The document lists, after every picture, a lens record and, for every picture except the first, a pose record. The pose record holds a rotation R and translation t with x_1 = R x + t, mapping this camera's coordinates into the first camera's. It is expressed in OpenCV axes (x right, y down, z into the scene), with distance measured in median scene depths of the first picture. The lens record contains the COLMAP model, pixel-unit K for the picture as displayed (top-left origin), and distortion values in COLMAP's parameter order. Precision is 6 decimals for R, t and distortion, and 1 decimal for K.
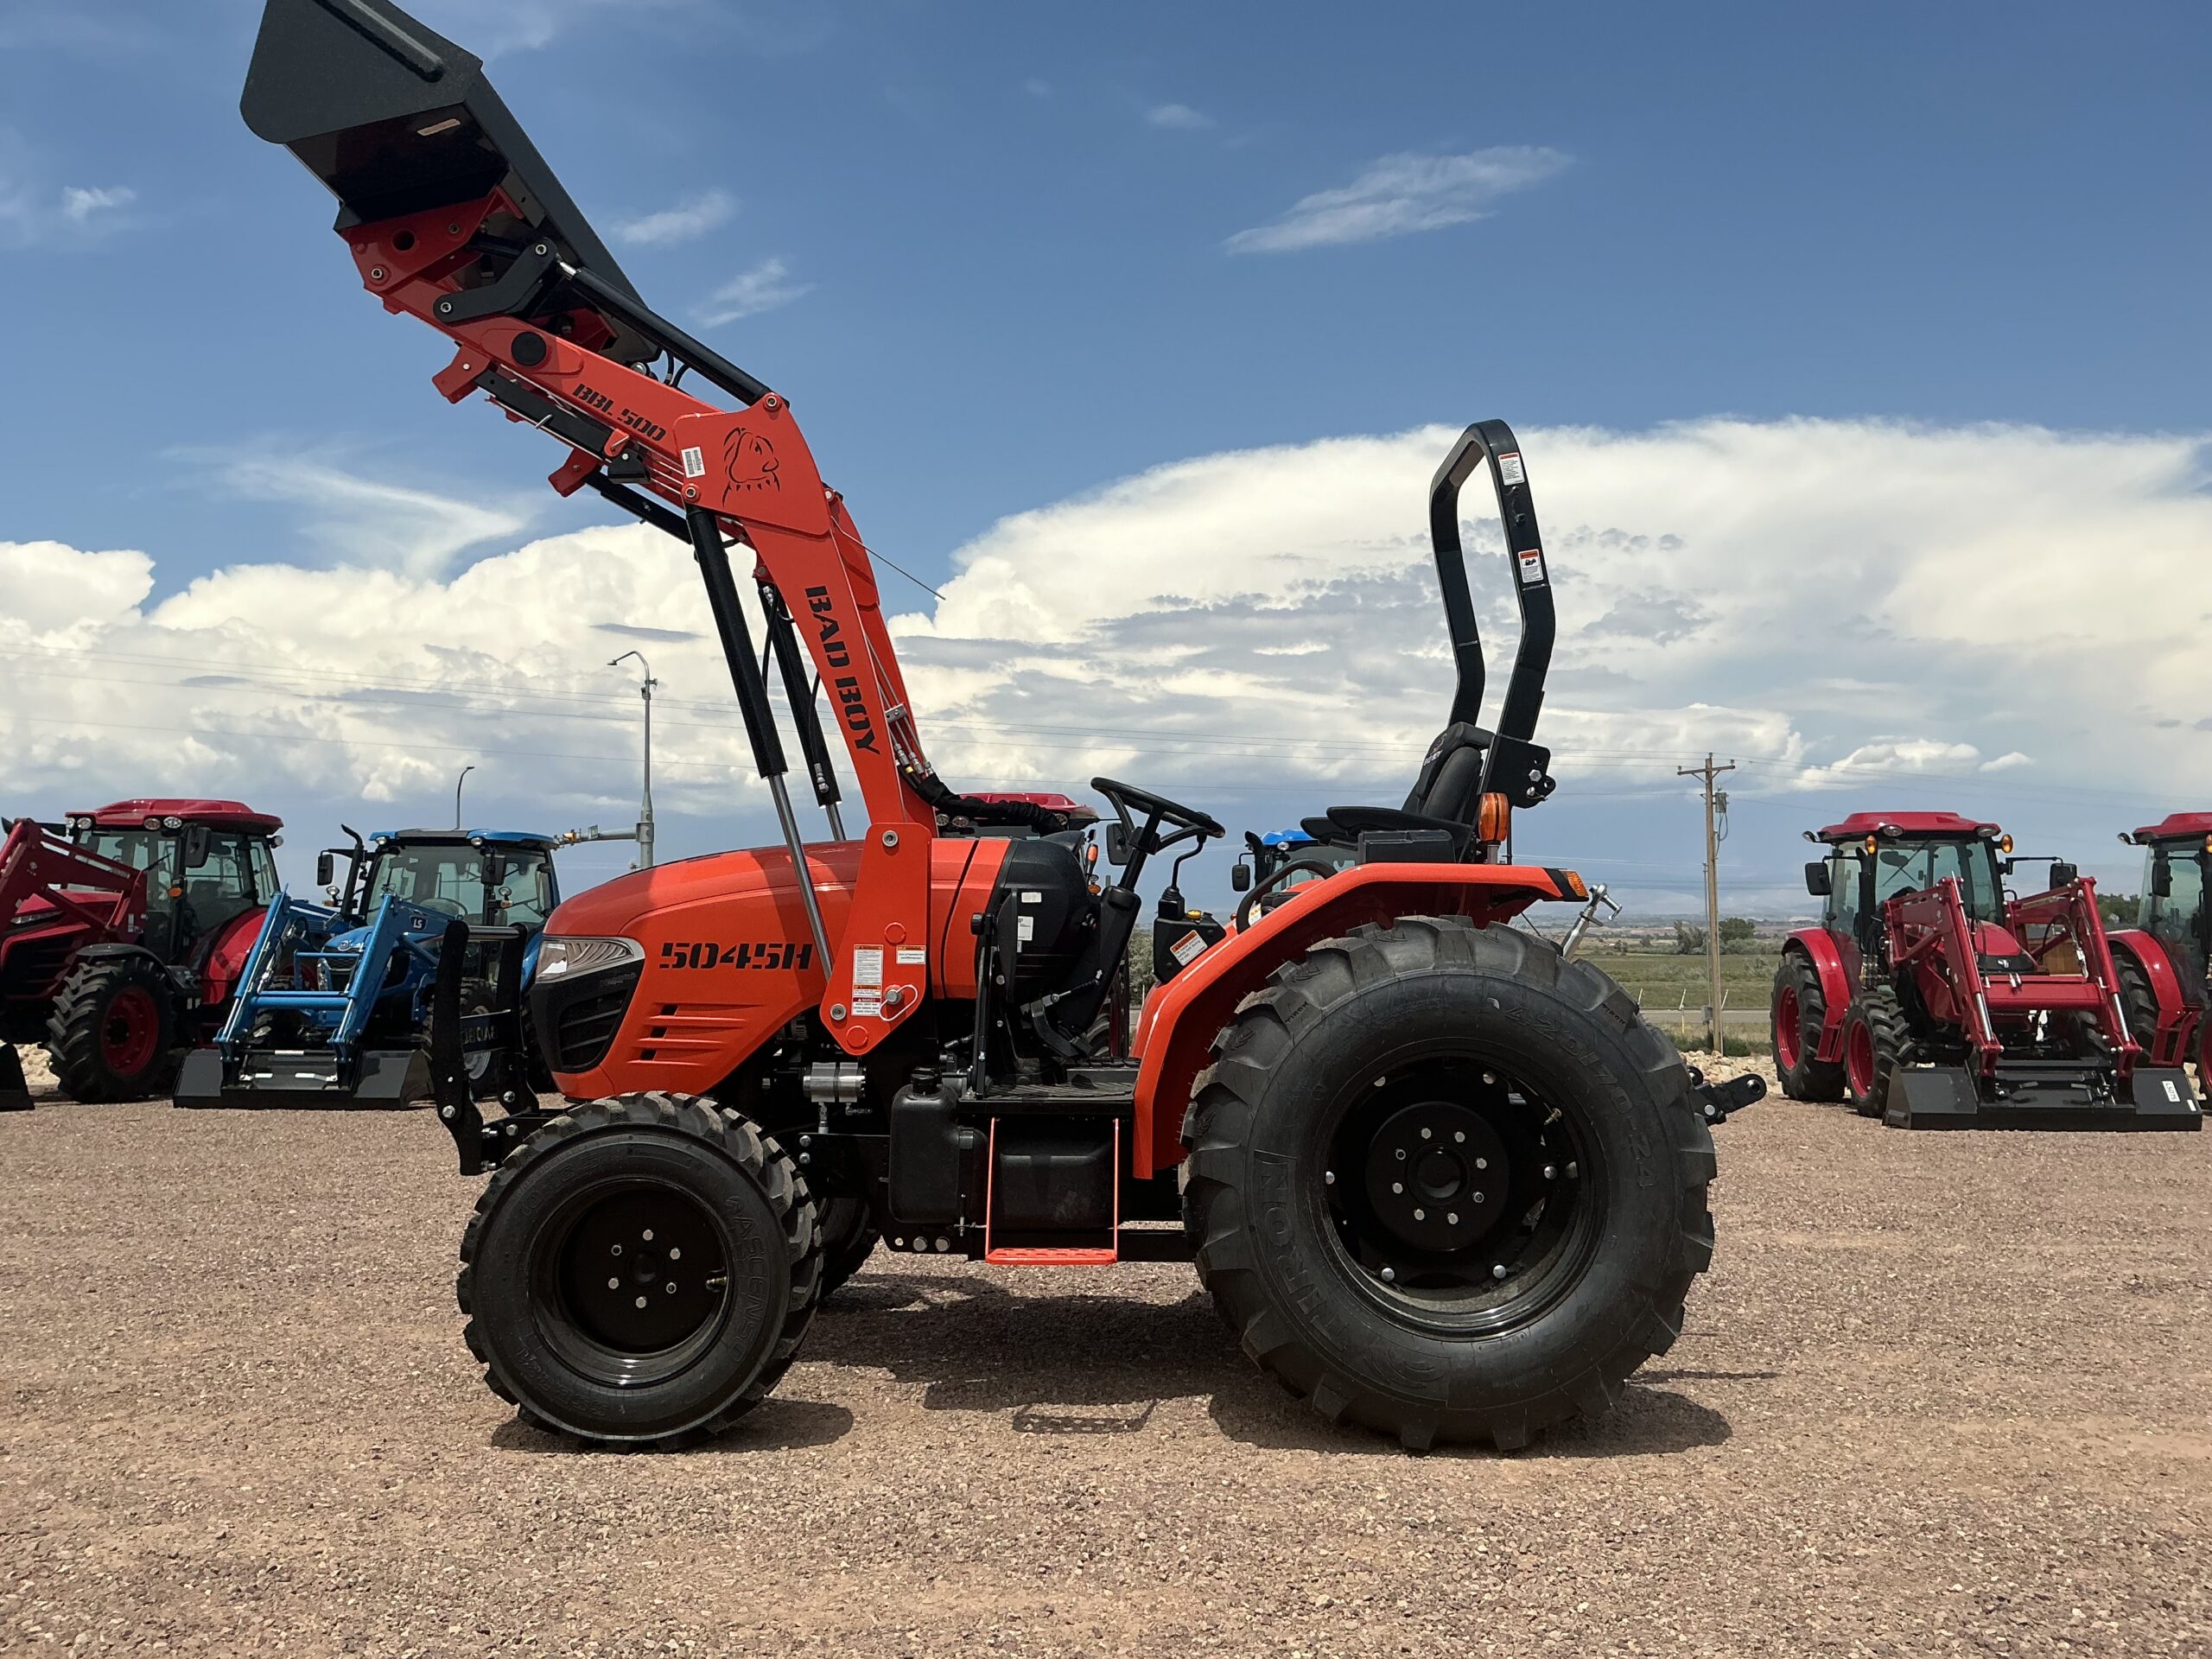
lens RADIAL K [[1877.6, 0, 1120.8], [0, 1877.6, 826.0], [0, 0, 1]] dist [0.101780, -0.227258]
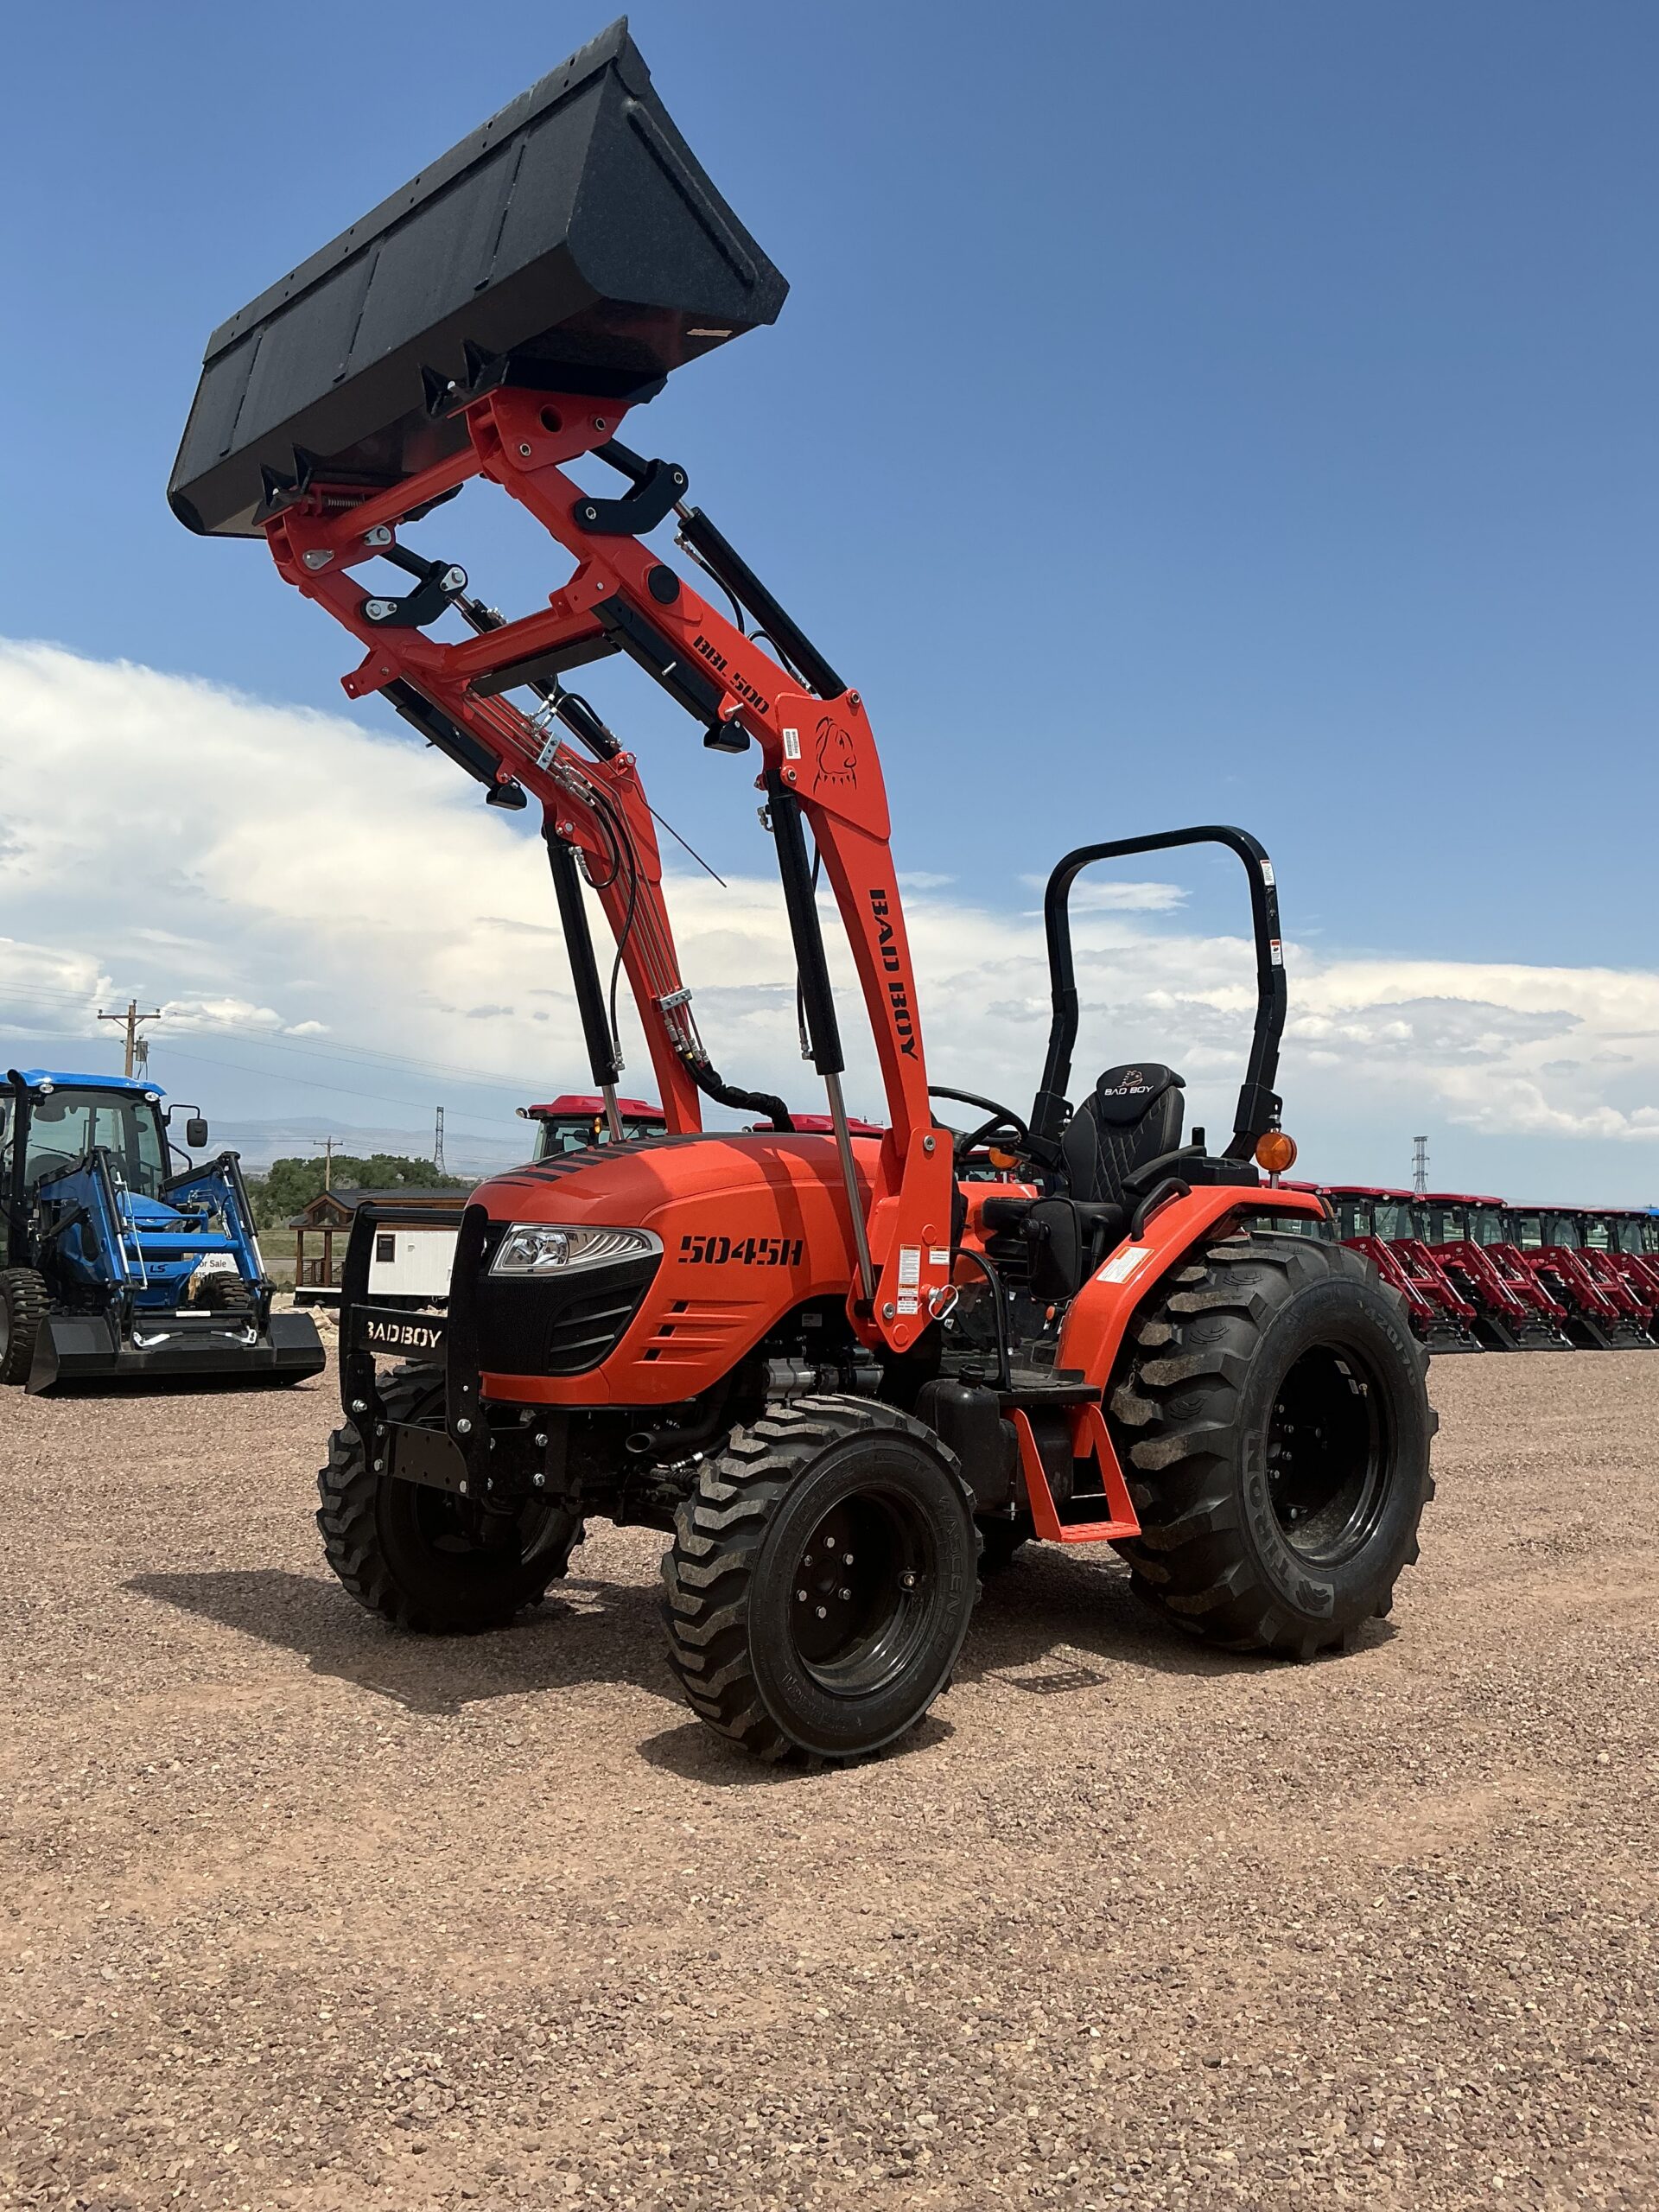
lens RADIAL K [[1877.0, 0, 843.4], [0, 1877.0, 1090.8], [0, 0, 1]] dist [0.062533, -0.012047]
pose [[0.736600, 0.071455, 0.672544, -0.840613], [-0.077699, 0.996760, -0.020802, 0.003105], [-0.671851, -0.036933, 0.739765, 0.261543]]
